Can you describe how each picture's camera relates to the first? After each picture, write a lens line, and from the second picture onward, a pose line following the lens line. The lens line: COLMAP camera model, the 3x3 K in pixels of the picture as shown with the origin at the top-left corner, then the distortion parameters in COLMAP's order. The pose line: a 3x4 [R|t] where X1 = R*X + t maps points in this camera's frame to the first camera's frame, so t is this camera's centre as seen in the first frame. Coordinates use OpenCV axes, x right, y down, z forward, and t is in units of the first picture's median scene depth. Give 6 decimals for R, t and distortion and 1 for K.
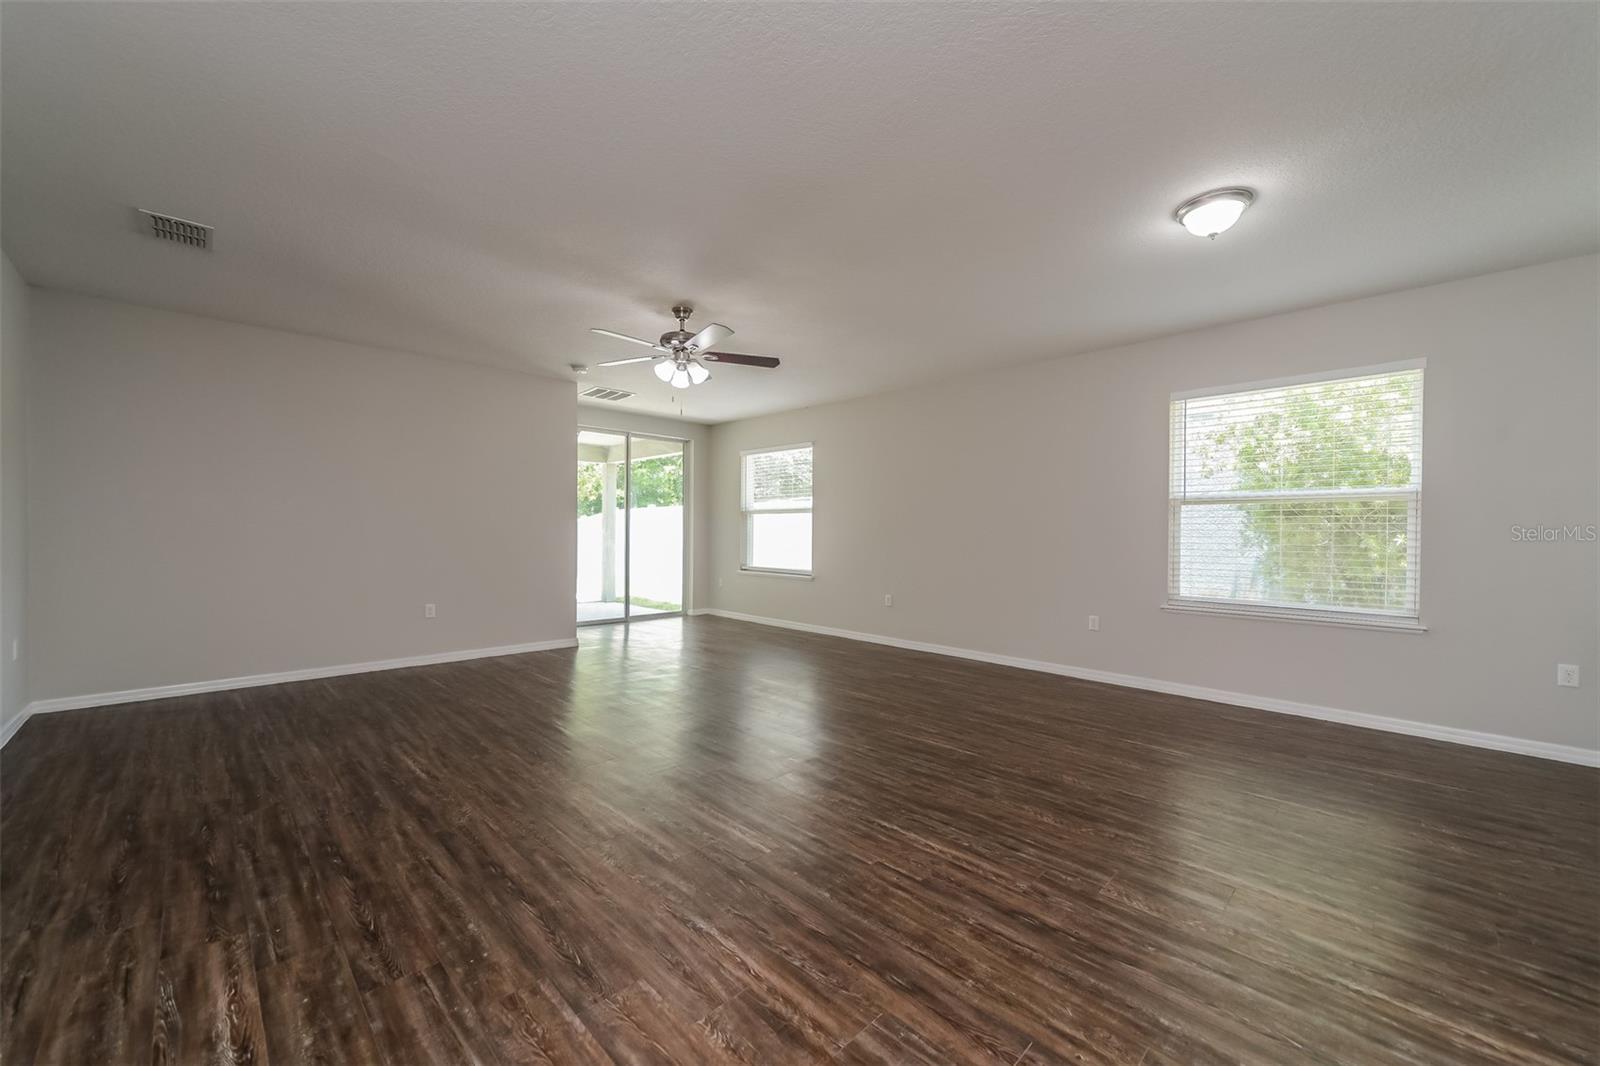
lens RADIAL K [[609.6, 0, 805.7], [0, 609.6, 539.6], [0, 0, 1]] dist [-0.009733, 0.001167]
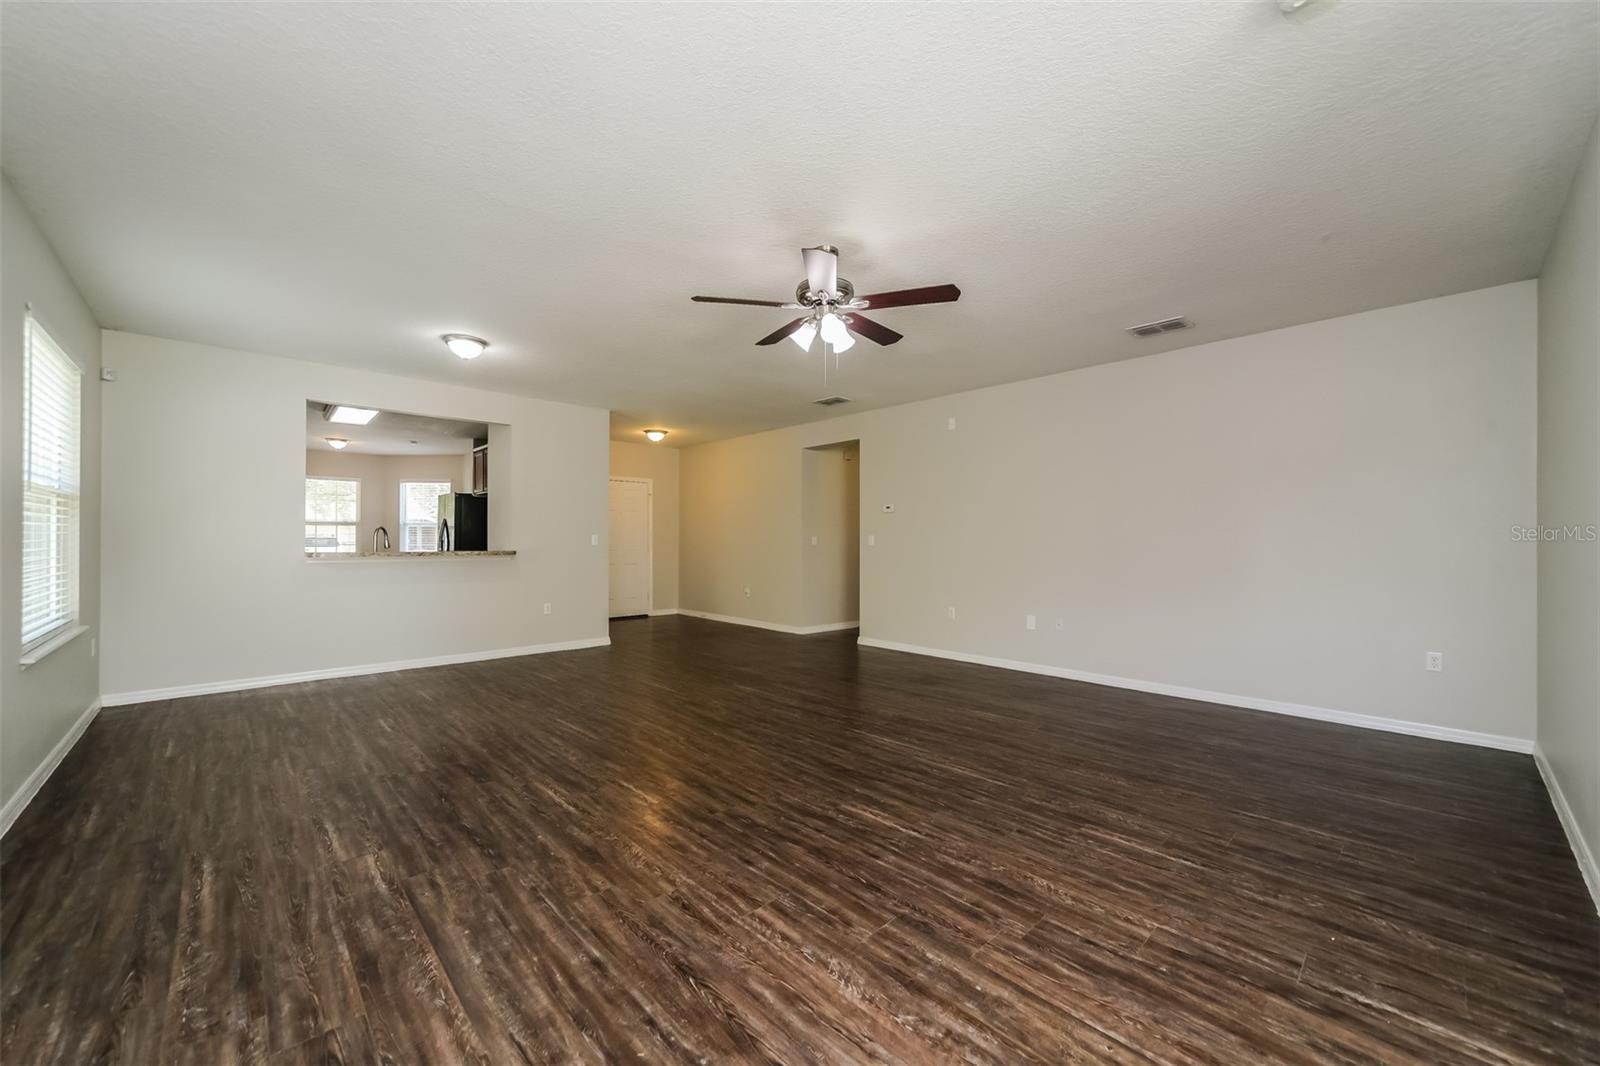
lens RADIAL K [[609.6, 0, 800.5], [0, 609.6, 539.2], [0, 0, 1]] dist [-0.009733, 0.001167]
pose [[-0.999673, -0.010952, 0.023098, -0.329696], [-0.010647, 0.999855, 0.013307, -0.045711], [-0.023240, 0.013057, -0.999645, 3.048380]]
